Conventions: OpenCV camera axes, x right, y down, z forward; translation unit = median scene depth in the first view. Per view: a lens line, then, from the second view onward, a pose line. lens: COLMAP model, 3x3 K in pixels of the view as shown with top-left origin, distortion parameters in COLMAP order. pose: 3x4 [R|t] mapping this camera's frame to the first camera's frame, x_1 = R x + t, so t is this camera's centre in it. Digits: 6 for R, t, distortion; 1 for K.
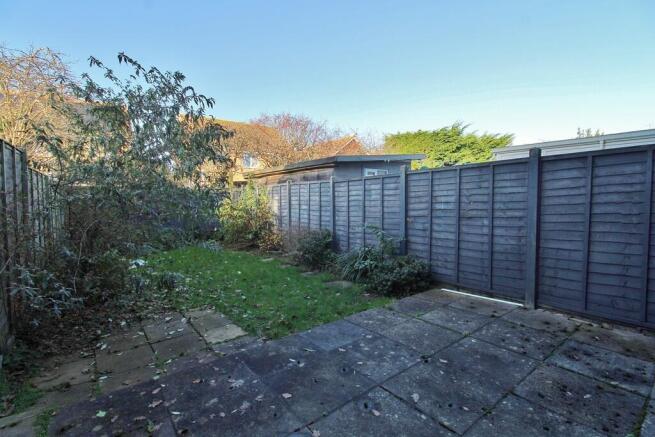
lens RADIAL K [[307.3, 0, 329.0], [0, 307.3, 221.3], [0, 0, 1]] dist [-0.003737, -0.005165]
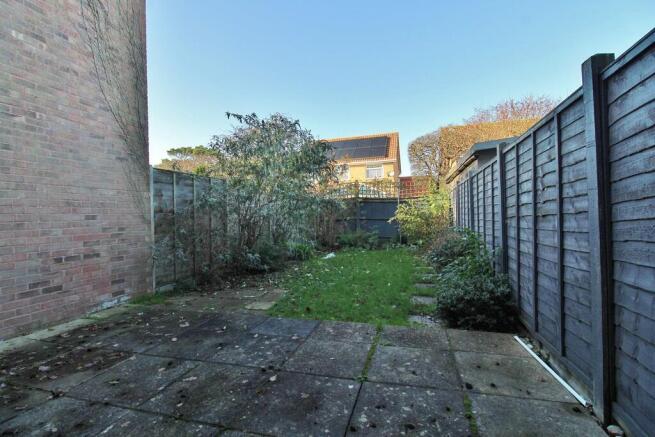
lens RADIAL K [[307.3, 0, 326.1], [0, 307.3, 216.1], [0, 0, 1]] dist [-0.003737, -0.005165]
pose [[0.588213, -0.003823, -0.808697, 0.567574], [-0.040175, 0.998616, -0.033943, 0.018562], [0.807708, 0.052455, 0.587245, 0.301637]]
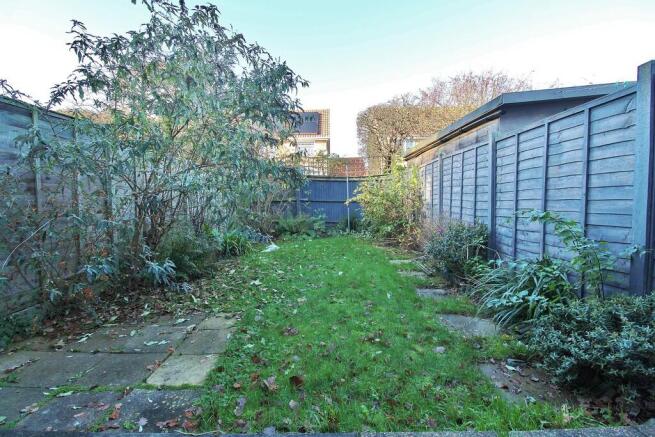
lens RADIAL K [[307.3, 0, 328.8], [0, 307.3, 217.9], [0, 0, 1]] dist [-0.003737, -0.005165]
pose [[0.785836, 0.041100, -0.617068, 0.169472], [-0.041624, 0.999042, 0.013533, 0.026367], [0.617033, 0.015050, 0.786793, 0.460880]]
